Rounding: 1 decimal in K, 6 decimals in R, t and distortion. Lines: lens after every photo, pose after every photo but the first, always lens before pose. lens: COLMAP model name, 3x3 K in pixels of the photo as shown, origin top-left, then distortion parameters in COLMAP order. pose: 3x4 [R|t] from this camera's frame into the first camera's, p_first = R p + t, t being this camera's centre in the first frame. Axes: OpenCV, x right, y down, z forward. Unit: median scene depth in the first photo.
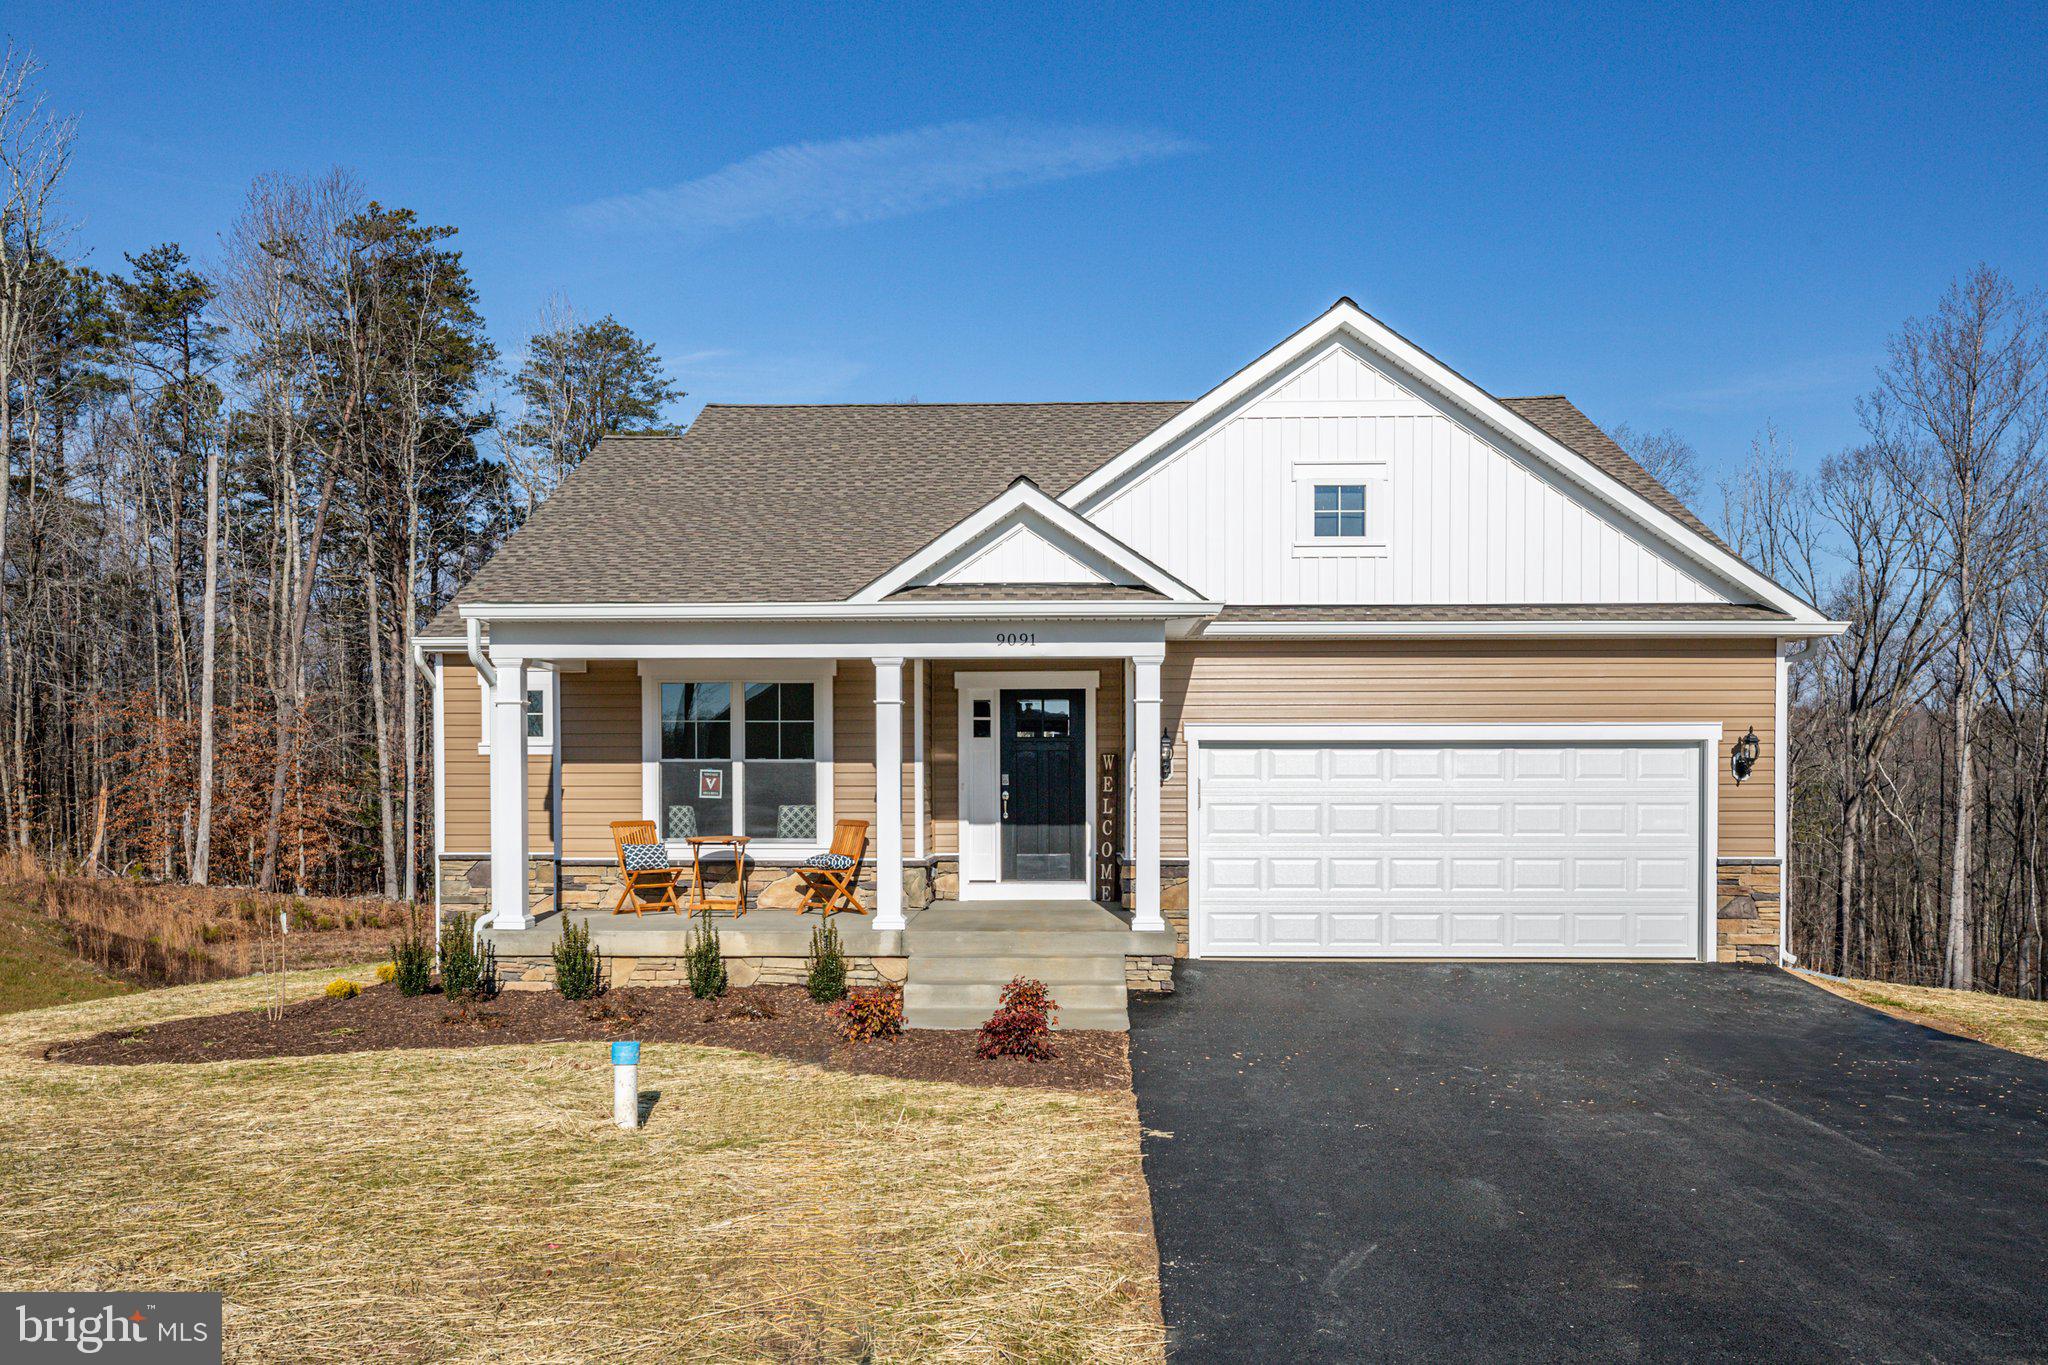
lens RADIAL K [[1697.6, 0, 977.5], [0, 1697.6, 760.8], [0, 0, 1]] dist [0.029595, -0.008491]
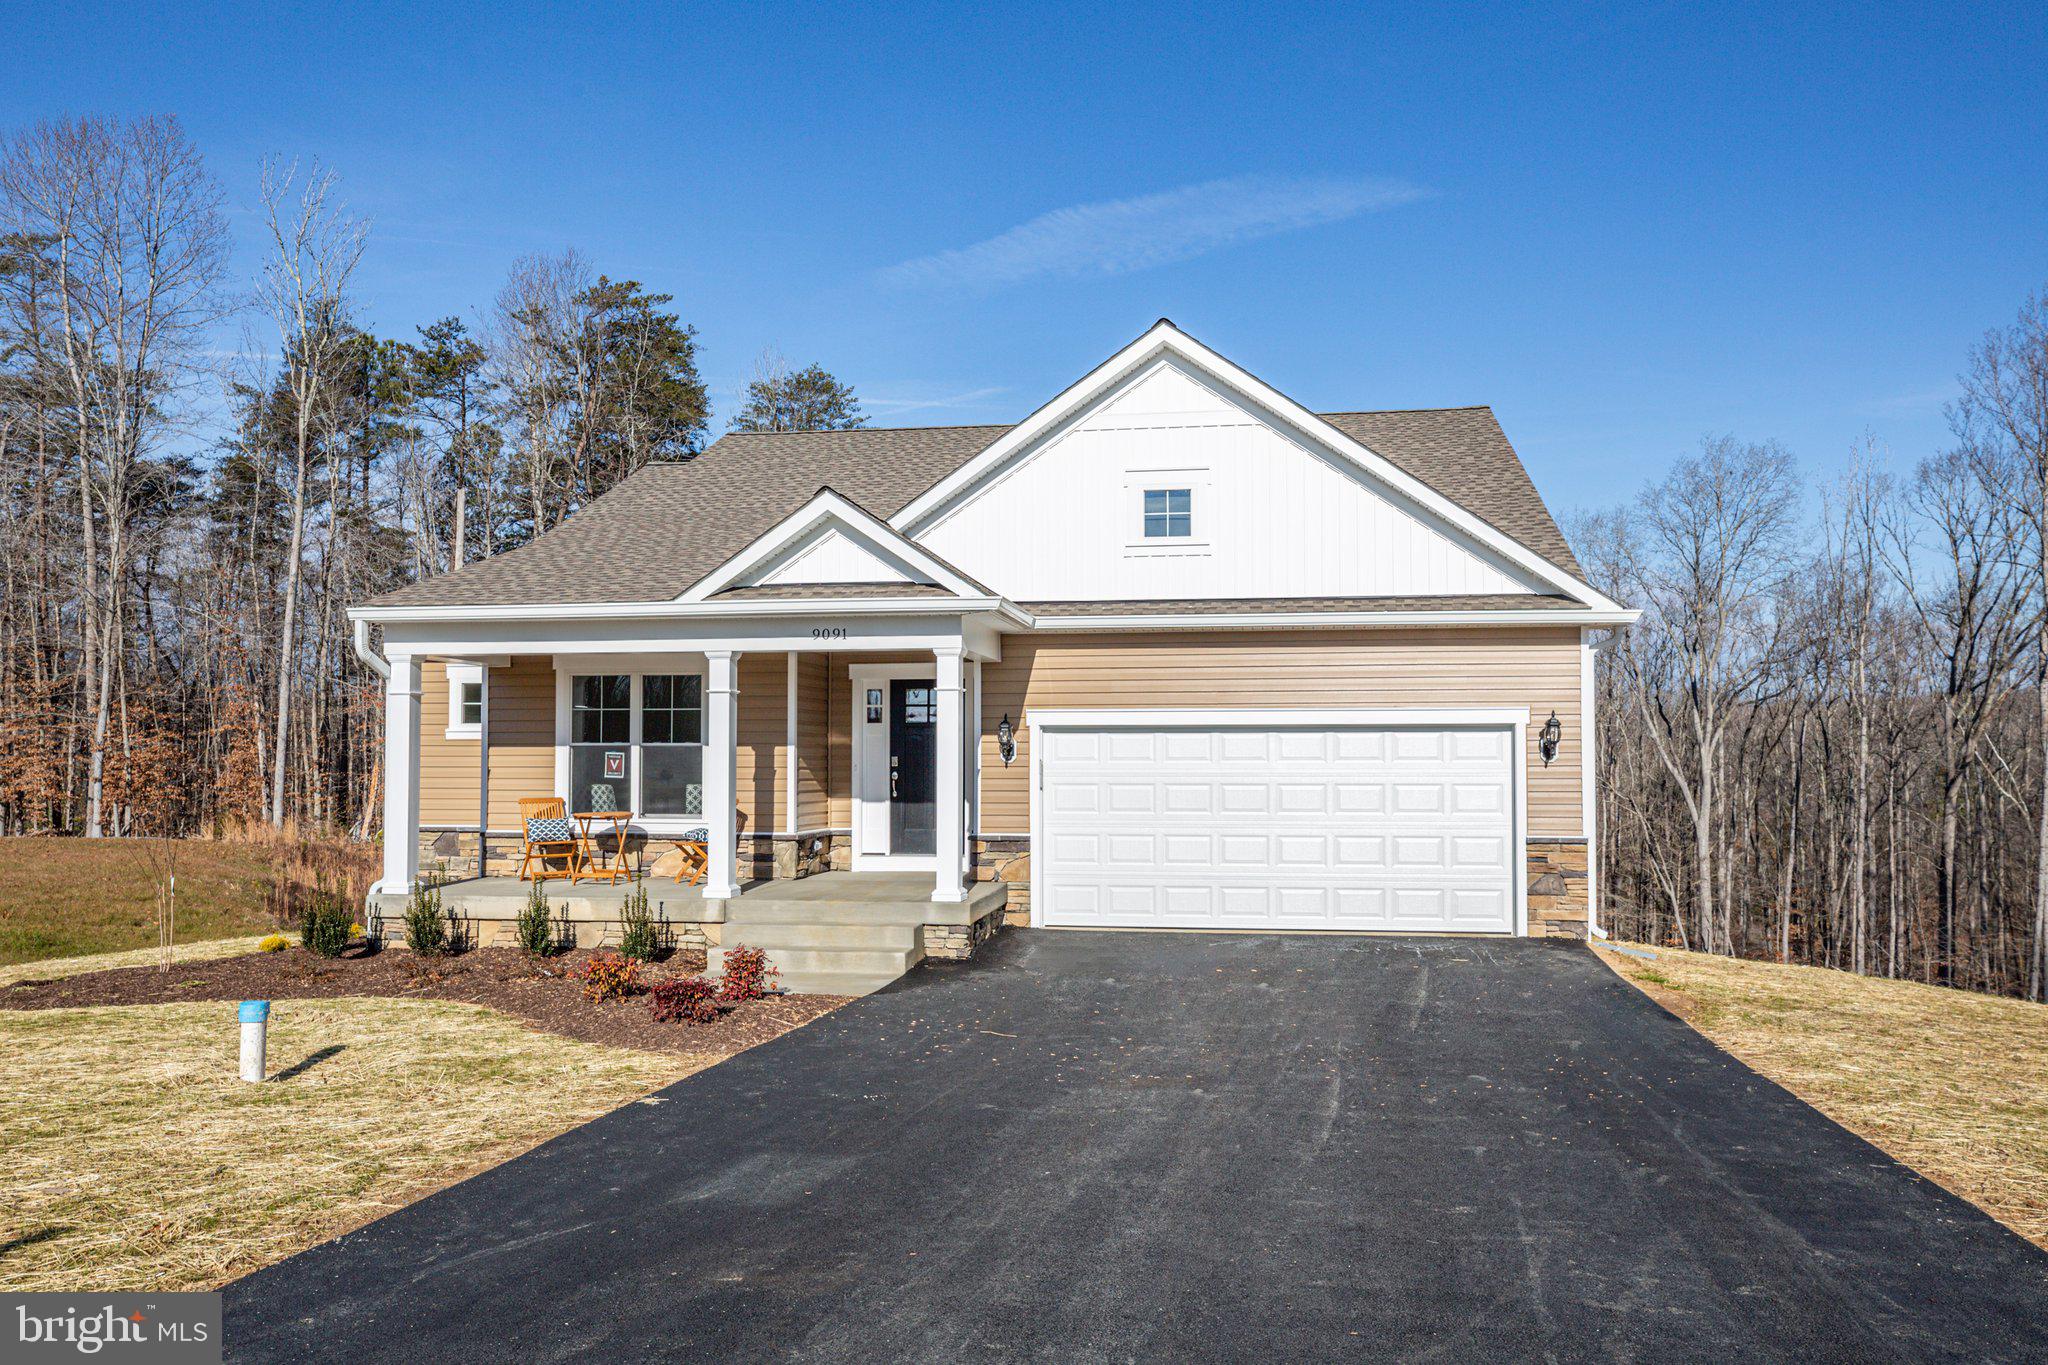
lens RADIAL K [[1486.3, 0, 1027.9], [0, 1486.3, 675.9], [0, 0, 1]] dist [0.009211, 0.010322]
pose [[0.993091, -0.006327, -0.117176, 0.235127], [0.000996, 0.998964, -0.045498, -0.000322], [0.117342, 0.045067, 0.992068, 0.054364]]
